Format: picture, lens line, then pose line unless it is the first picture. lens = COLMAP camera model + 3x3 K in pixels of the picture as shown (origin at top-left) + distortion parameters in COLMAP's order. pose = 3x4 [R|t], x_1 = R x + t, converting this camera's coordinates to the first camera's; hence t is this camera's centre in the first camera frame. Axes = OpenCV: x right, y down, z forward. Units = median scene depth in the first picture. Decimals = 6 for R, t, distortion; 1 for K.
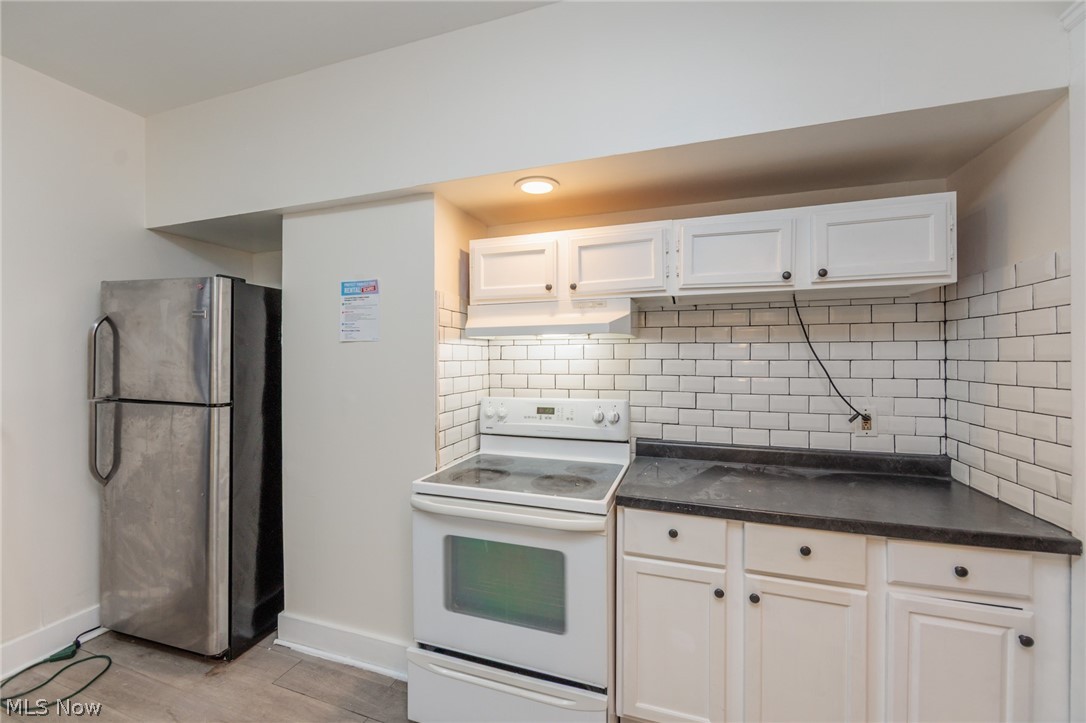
lens RADIAL K [[425.5, 0, 545.8], [0, 425.5, 355.4], [0, 0, 1]] dist [-0.004475, 0.000538]
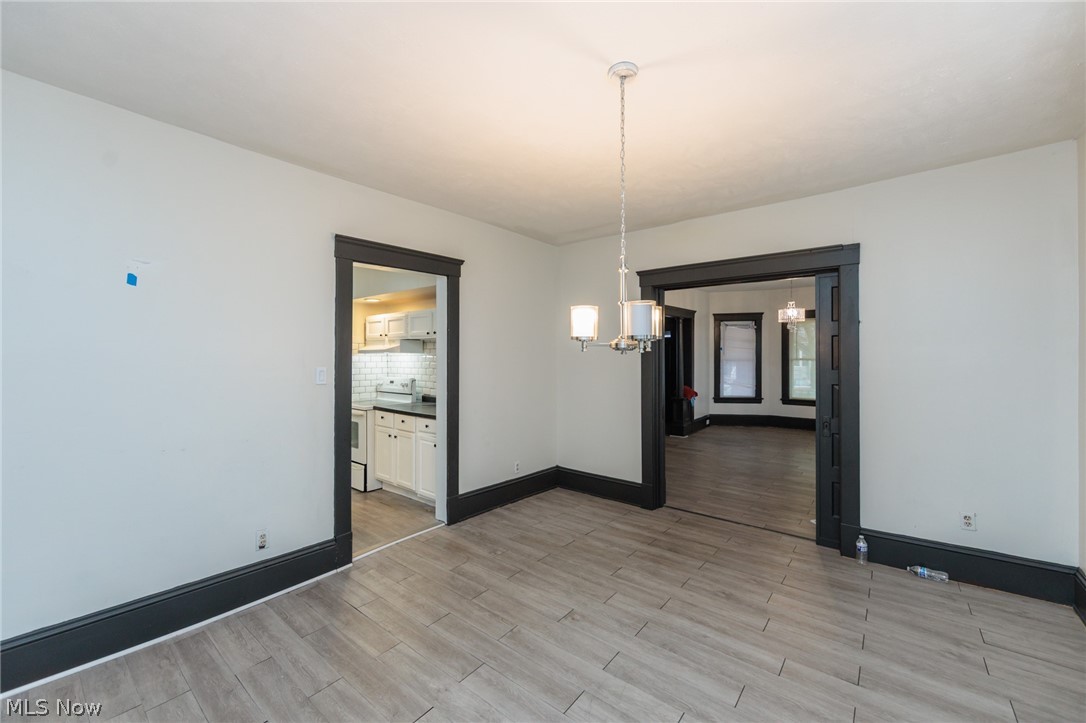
lens RADIAL K [[425.5, 0, 547.6], [0, 425.5, 352.6], [0, 0, 1]] dist [-0.004475, 0.000538]
pose [[0.936482, -0.004044, -0.350693, 1.919134], [0.003829, 0.999992, -0.001308, -0.041897], [0.350696, -0.000117, 0.936490, -1.145221]]
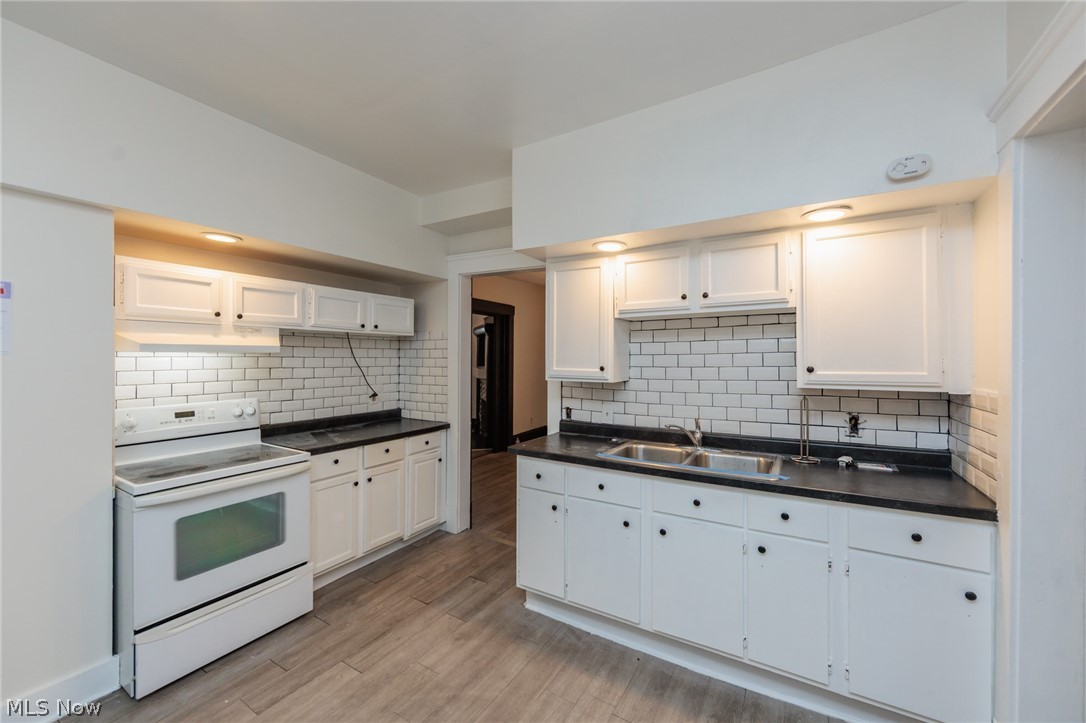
lens RADIAL K [[425.5, 0, 540.0], [0, 425.5, 356.4], [0, 0, 1]] dist [-0.004475, 0.000538]
pose [[0.226673, 0.004332, 0.973961, -0.996168], [-0.009500, 0.999952, -0.002237, -0.039059], [-0.973925, -0.008745, 0.226703, -0.226486]]
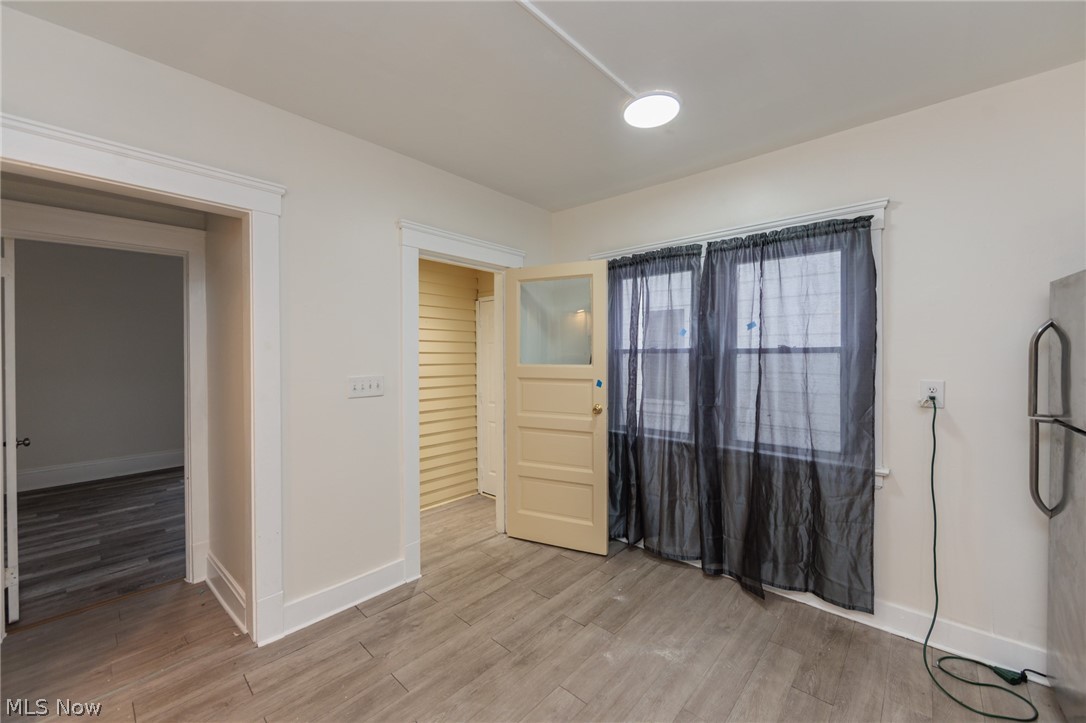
lens RADIAL K [[425.5, 0, 541.9], [0, 425.5, 361.9], [0, 0, 1]] dist [-0.004475, 0.000538]
pose [[-0.394023, 0.017208, -0.918939, 0.164400], [0.004114, 0.999848, 0.016959, -0.033114], [0.919091, 0.002902, -0.394034, 0.412142]]
